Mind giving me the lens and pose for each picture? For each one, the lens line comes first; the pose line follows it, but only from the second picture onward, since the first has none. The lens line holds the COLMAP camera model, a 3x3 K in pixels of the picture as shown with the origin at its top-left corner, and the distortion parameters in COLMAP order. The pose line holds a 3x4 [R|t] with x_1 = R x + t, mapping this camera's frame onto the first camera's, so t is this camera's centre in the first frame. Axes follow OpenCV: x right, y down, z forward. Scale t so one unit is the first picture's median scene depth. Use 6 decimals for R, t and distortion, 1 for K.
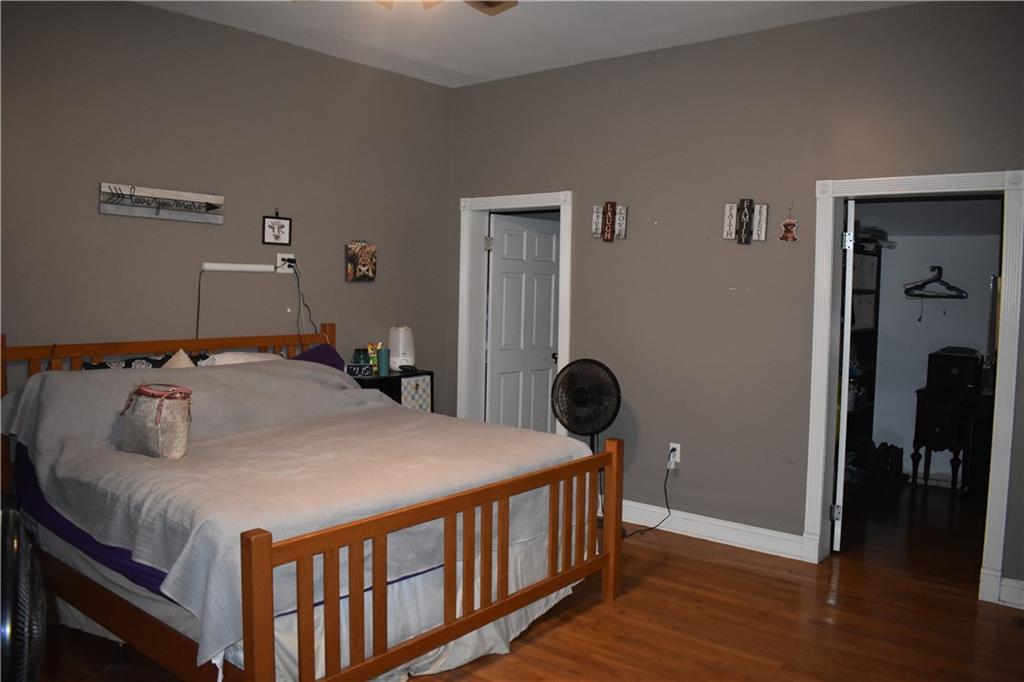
lens RADIAL K [[821.6, 0, 505.6], [0, 821.6, 342.3], [0, 0, 1]] dist [-0.070617, 0.005370]
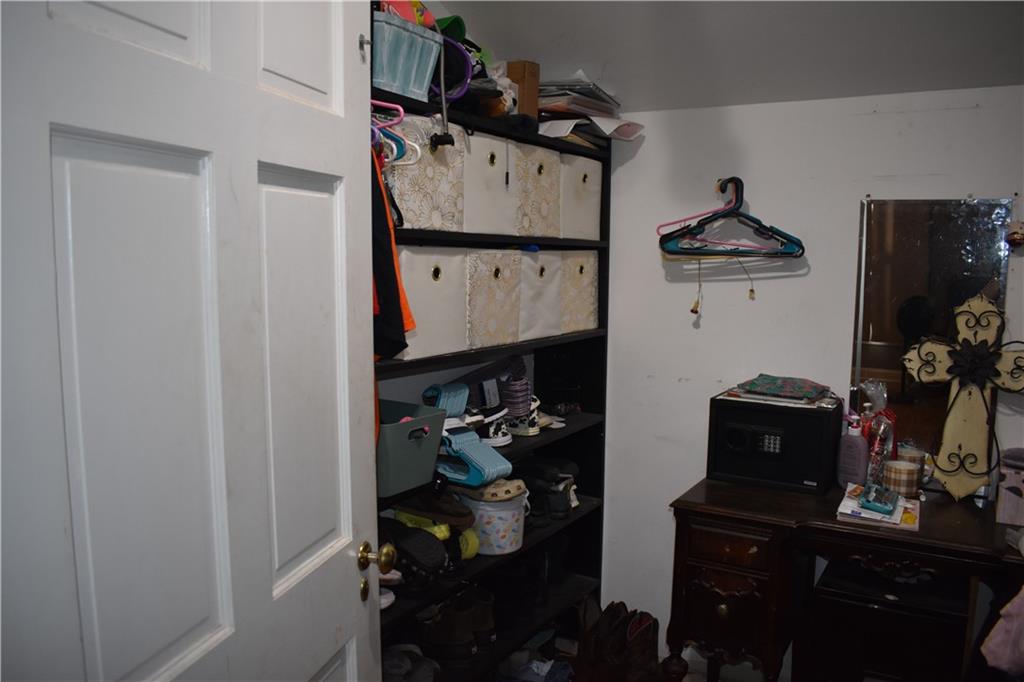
lens RADIAL K [[821.6, 0, 518.0], [0, 821.6, 337.1], [0, 0, 1]] dist [-0.070617, 0.005370]
pose [[0.988306, -0.022537, 0.150807, 0.323195], [0.017919, 0.999330, 0.031911, -0.026577], [-0.151426, -0.028836, 0.988048, 0.537550]]
